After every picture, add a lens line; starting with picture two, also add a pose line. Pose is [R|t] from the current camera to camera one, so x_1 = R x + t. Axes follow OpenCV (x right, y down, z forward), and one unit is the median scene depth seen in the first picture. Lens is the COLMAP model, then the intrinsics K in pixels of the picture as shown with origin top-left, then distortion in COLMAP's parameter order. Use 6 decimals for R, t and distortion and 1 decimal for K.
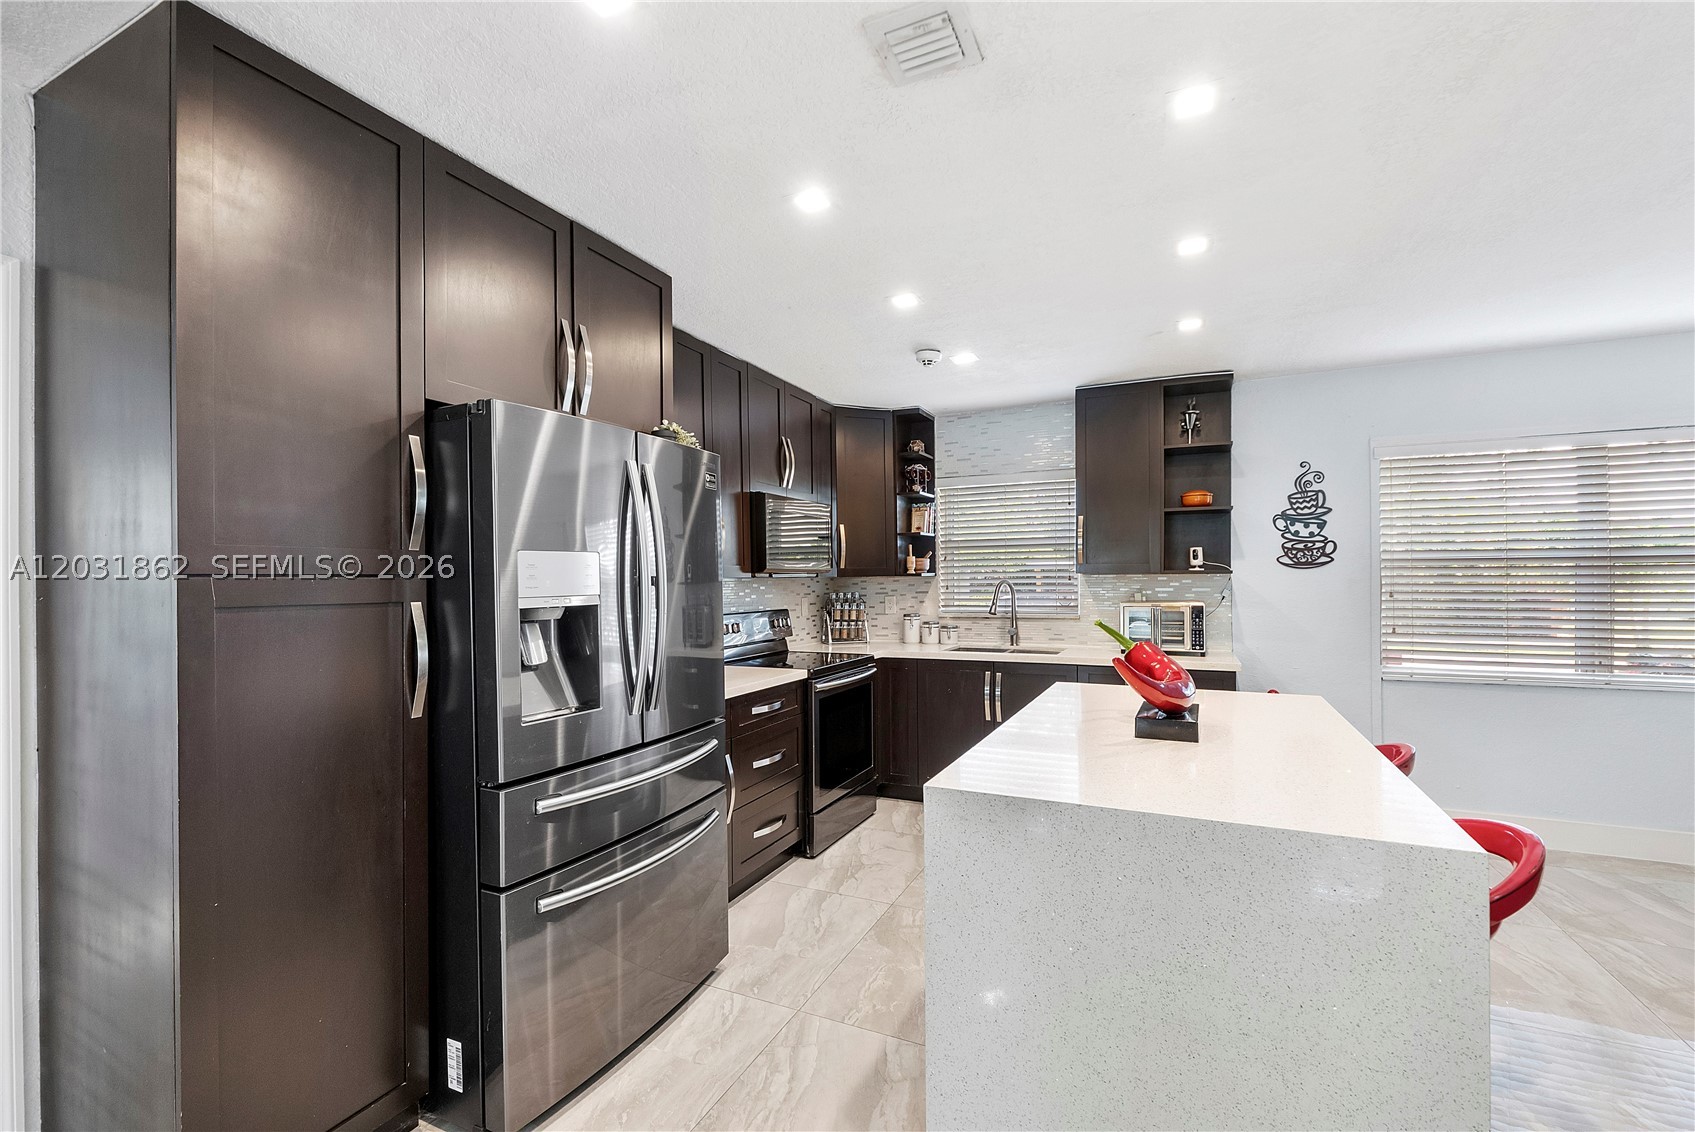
lens RADIAL K [[739.3, 0, 846.4], [0, 739.3, 572.4], [0, 0, 1]] dist [-0.000308, -0.000487]
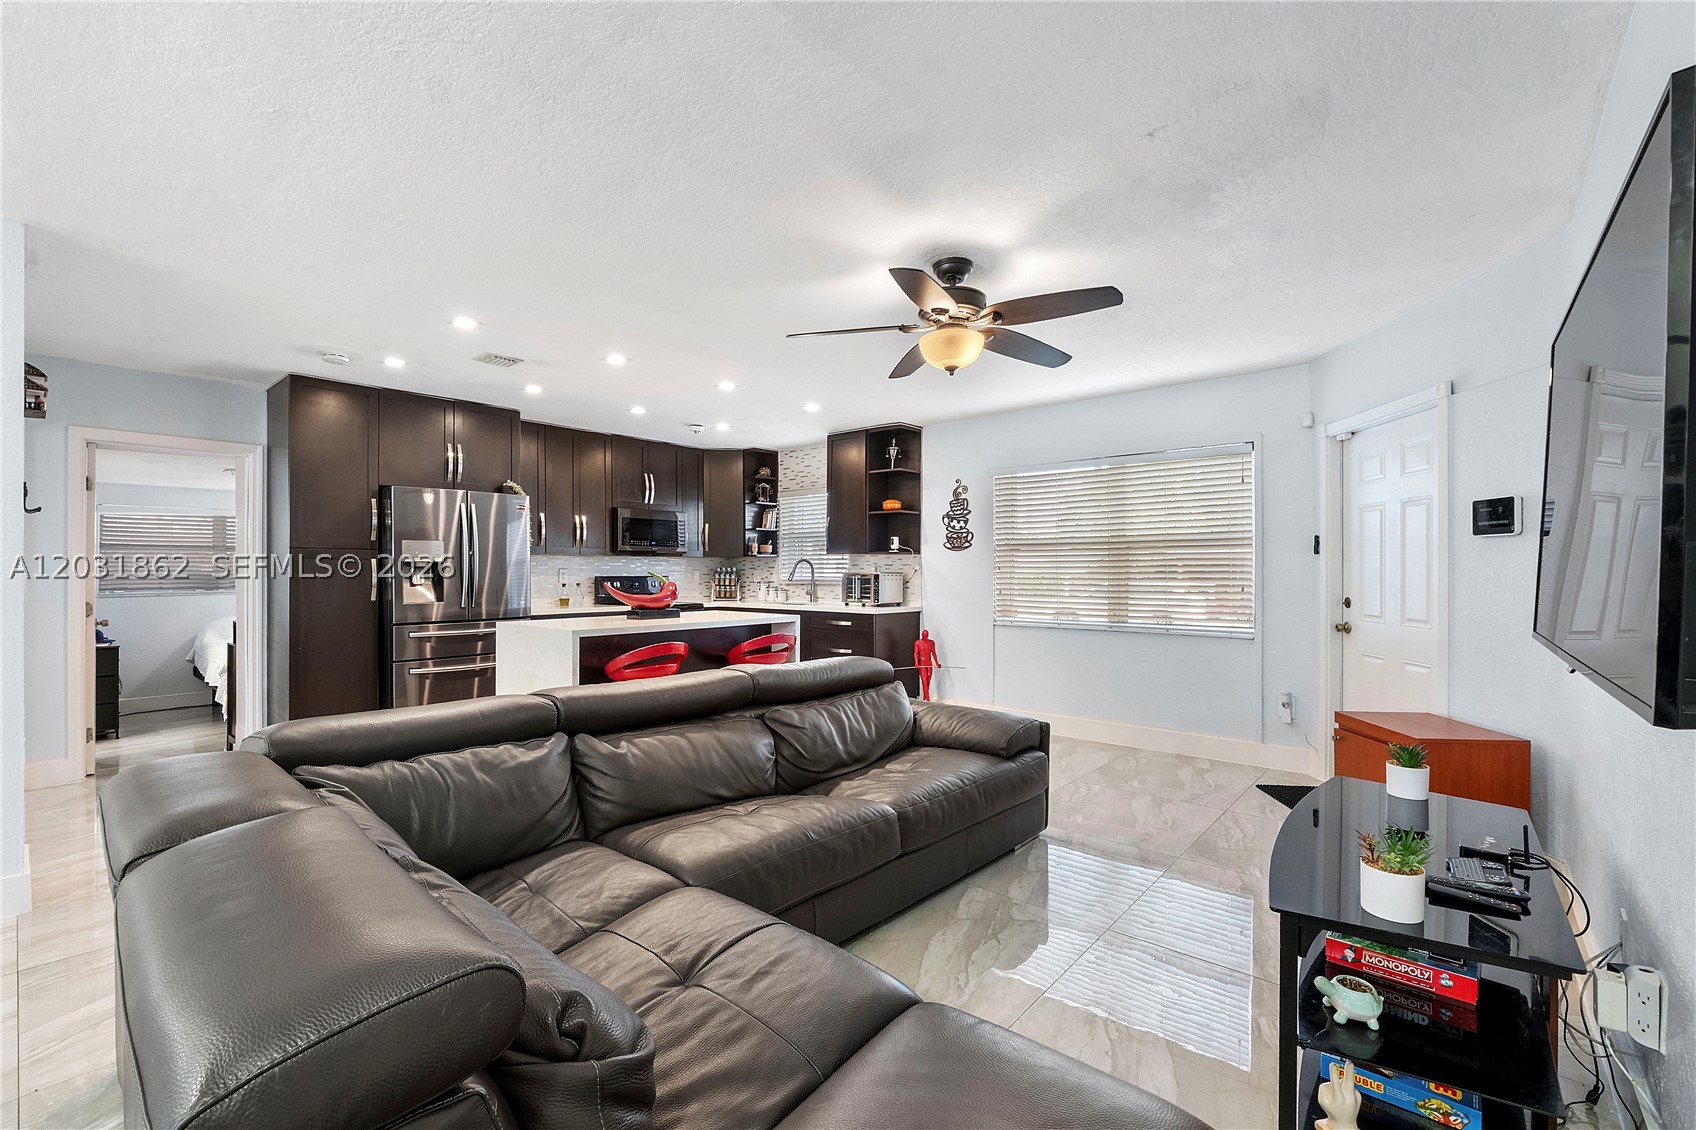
lens RADIAL K [[739.8, 0, 846.0], [0, 739.8, 567.9], [0, 0, 1]] dist [-0.000308, -0.000487]
pose [[0.958500, 0.006450, -0.285020, 0.805572], [-0.004702, 0.999966, 0.006817, 0.019846], [0.285054, -0.005194, 0.958497, -0.486907]]
